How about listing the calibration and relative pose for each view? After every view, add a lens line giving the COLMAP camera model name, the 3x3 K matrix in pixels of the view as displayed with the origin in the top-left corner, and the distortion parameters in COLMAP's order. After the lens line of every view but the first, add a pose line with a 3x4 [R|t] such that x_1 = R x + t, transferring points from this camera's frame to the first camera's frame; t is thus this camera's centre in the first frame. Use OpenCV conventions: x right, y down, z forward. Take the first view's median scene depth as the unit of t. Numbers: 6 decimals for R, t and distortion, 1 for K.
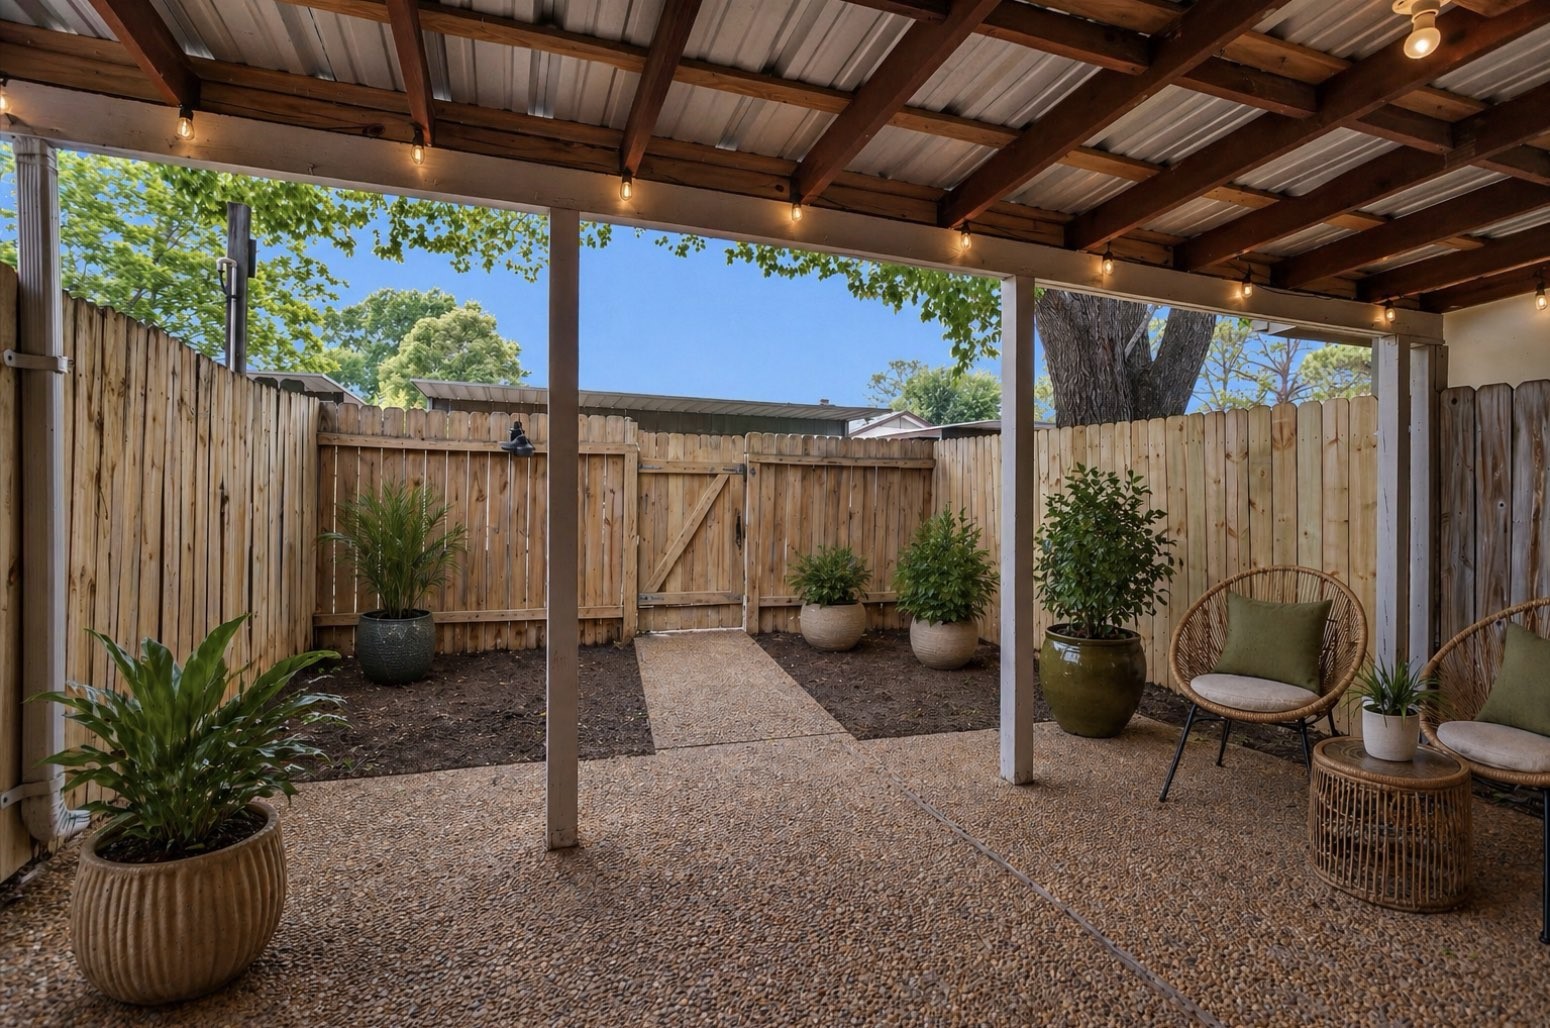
lens RADIAL K [[770.4, 0, 777.9], [0, 770.4, 490.2], [0, 0, 1]] dist [-0.067119, 0.034955]
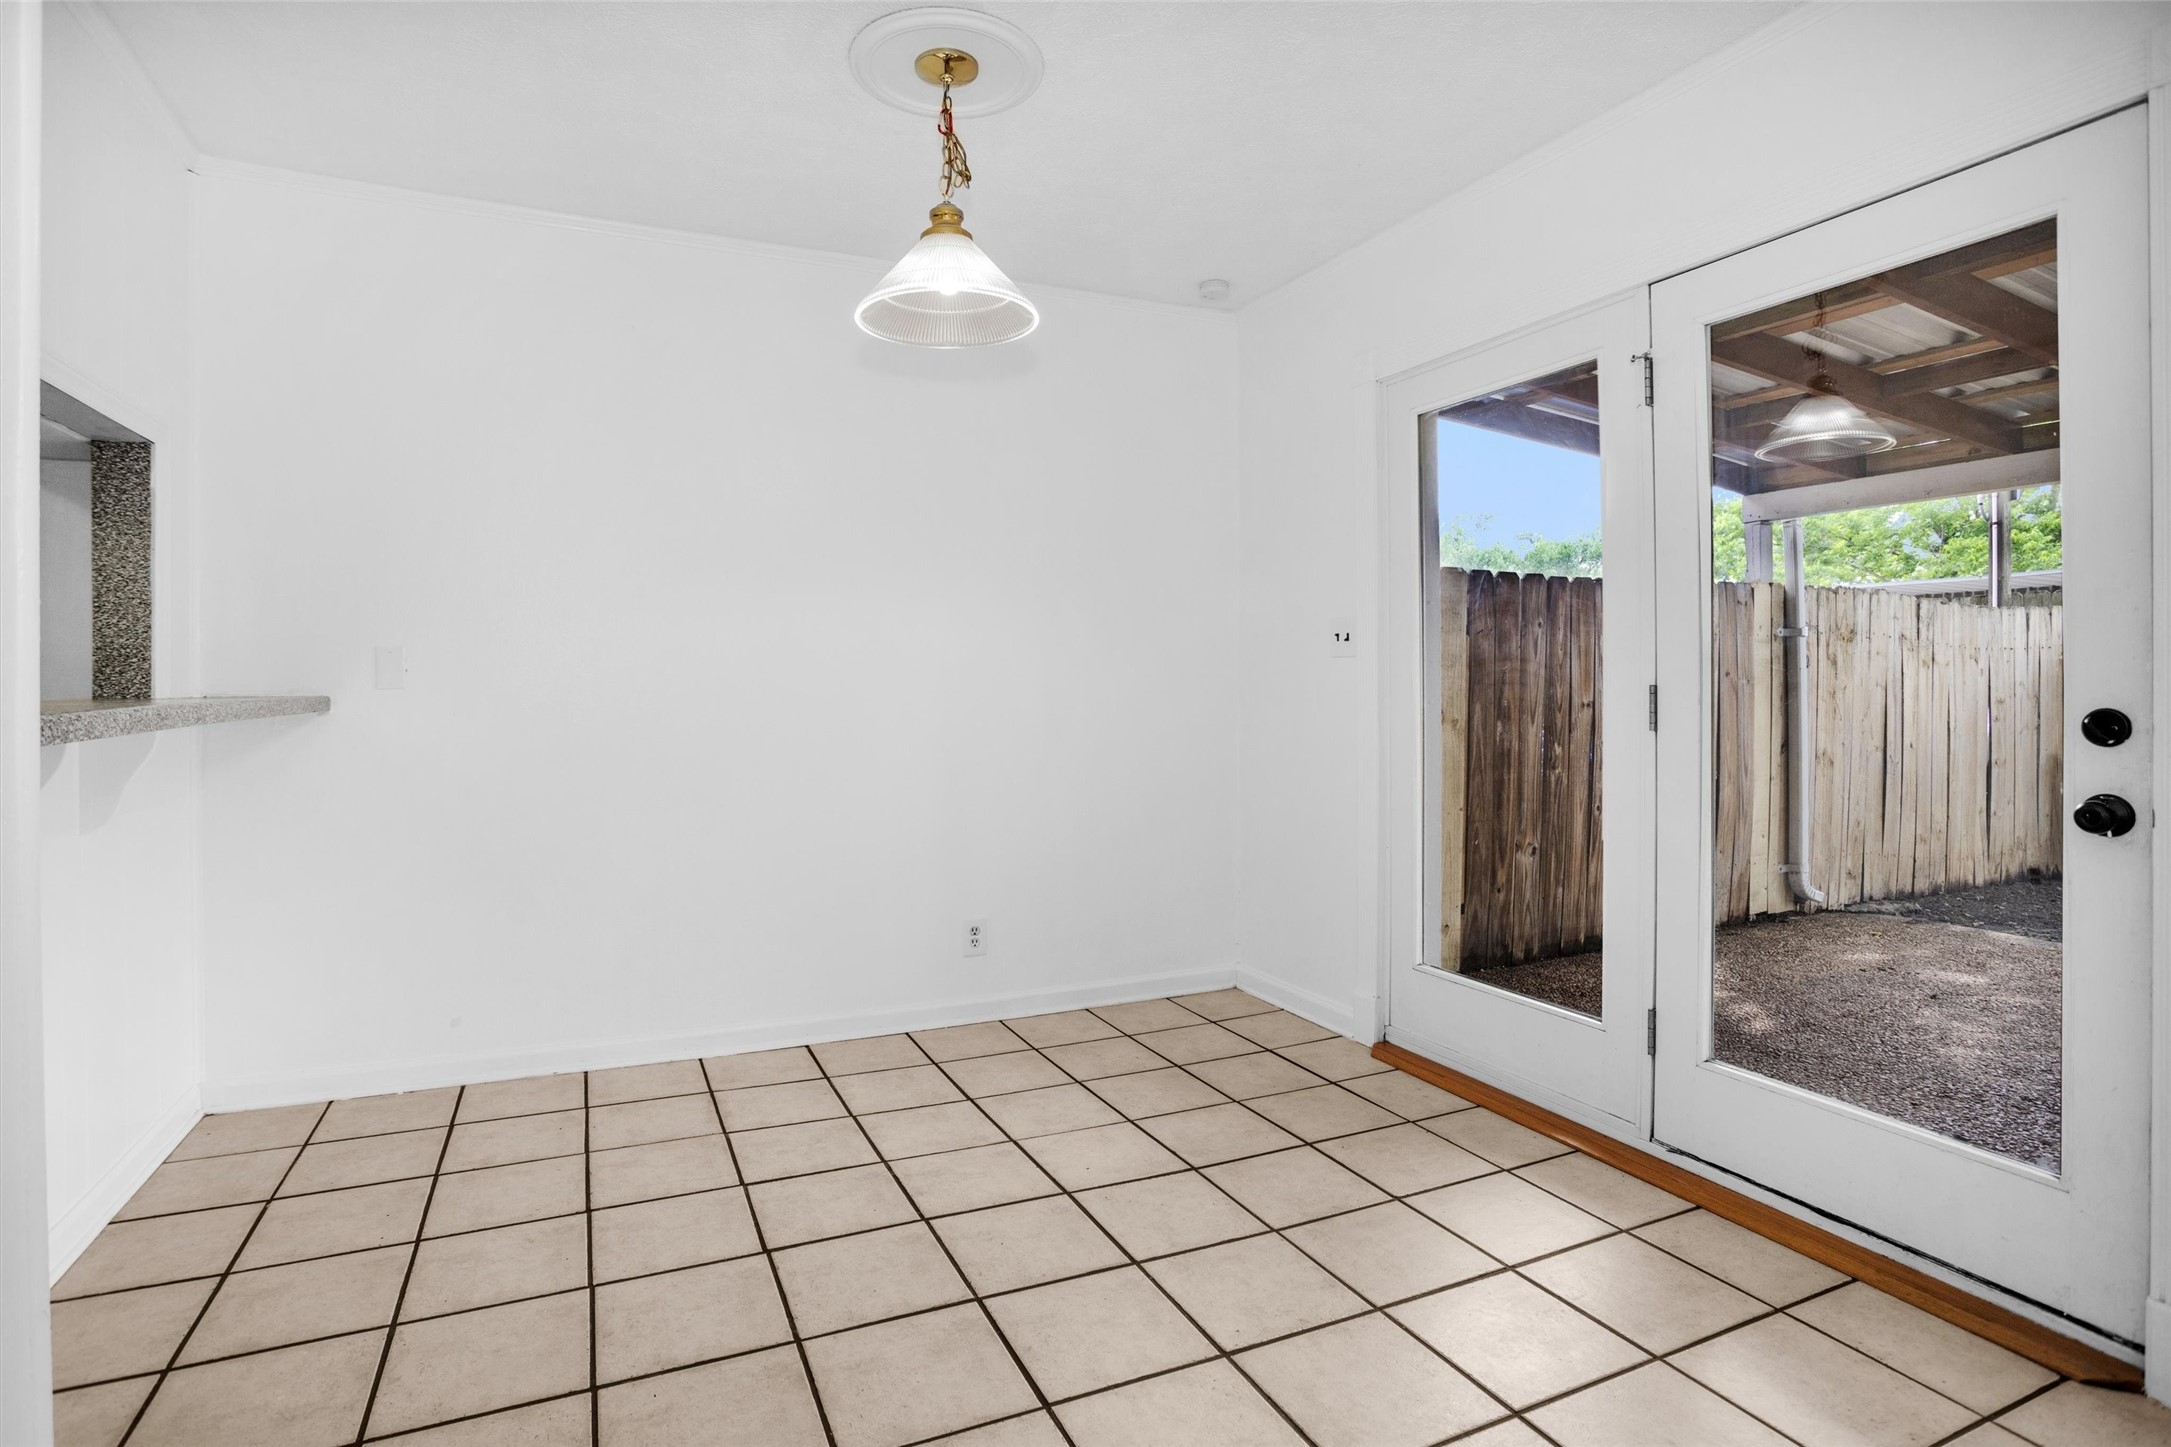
lens RADIAL K [[1079.0, 0, 1089.6], [0, 1079.0, 690.1], [0, 0, 1]] dist [-0.067119, 0.034955]
pose [[0.094080, -0.008425, -0.995529, 1.082670], [-0.001845, 0.999961, -0.008637, -0.003626], [0.995563, 0.002650, 0.094061, -0.733668]]
